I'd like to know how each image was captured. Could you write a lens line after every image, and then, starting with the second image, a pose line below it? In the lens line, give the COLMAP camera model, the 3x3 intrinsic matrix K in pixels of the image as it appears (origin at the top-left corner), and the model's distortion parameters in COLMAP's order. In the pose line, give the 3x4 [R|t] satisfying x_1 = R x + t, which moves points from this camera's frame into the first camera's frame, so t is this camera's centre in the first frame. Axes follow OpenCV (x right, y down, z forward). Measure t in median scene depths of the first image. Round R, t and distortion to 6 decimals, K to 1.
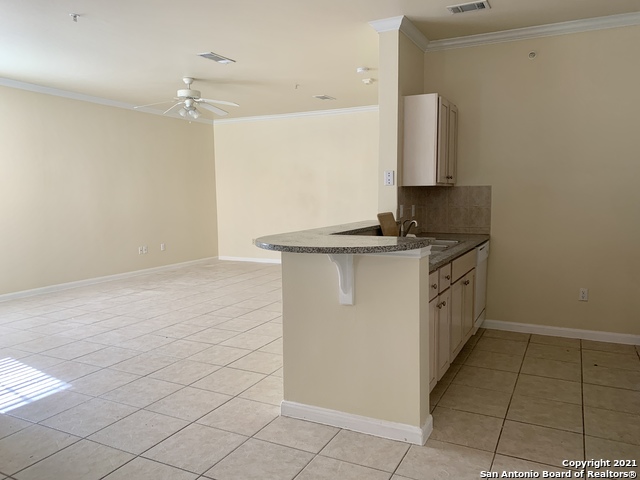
lens RADIAL K [[485.3, 0, 320.0], [0, 485.3, 240.0], [0, 0, 1]] dist [0.064166, -0.095553]
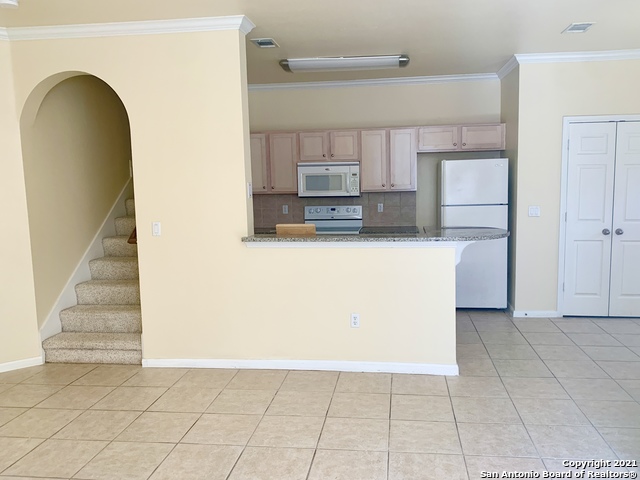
lens RADIAL K [[552.3, 0, 327.3], [0, 552.3, 239.4], [0, 0, 1]] dist [0.085324, -0.153565]
pose [[-0.342940, -0.082330, 0.935742, -0.920074], [0.116321, 0.984763, 0.129274, -0.155530], [-0.932127, 0.153180, -0.328138, 1.239581]]
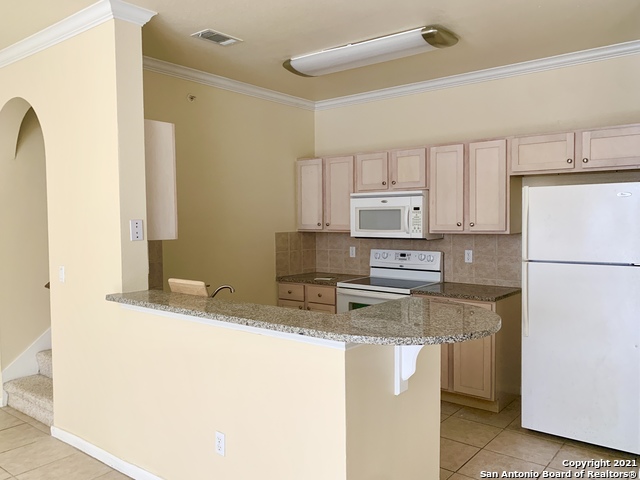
lens RADIAL K [[529.7, 0, 320.0], [0, 529.7, 240.0], [0, 0, 1]] dist [0.085448, -0.127605]
pose [[0.202917, -0.036526, 0.978515, -0.553789], [0.104024, 0.994453, 0.015550, -0.098472], [-0.973655, 0.098634, 0.205591, 0.590925]]
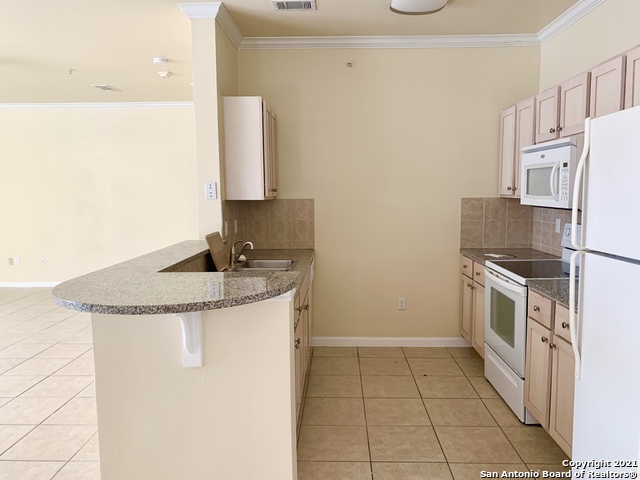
lens RADIAL K [[485.3, 0, 320.0], [0, 485.3, 240.0], [0, 0, 1]] dist [0.064166, -0.095553]
pose [[0.902576, -0.042497, 0.428428, -0.055012], [0.042579, 0.999049, 0.009398, -0.041179], [-0.428420, 0.009760, 0.903527, 0.146450]]
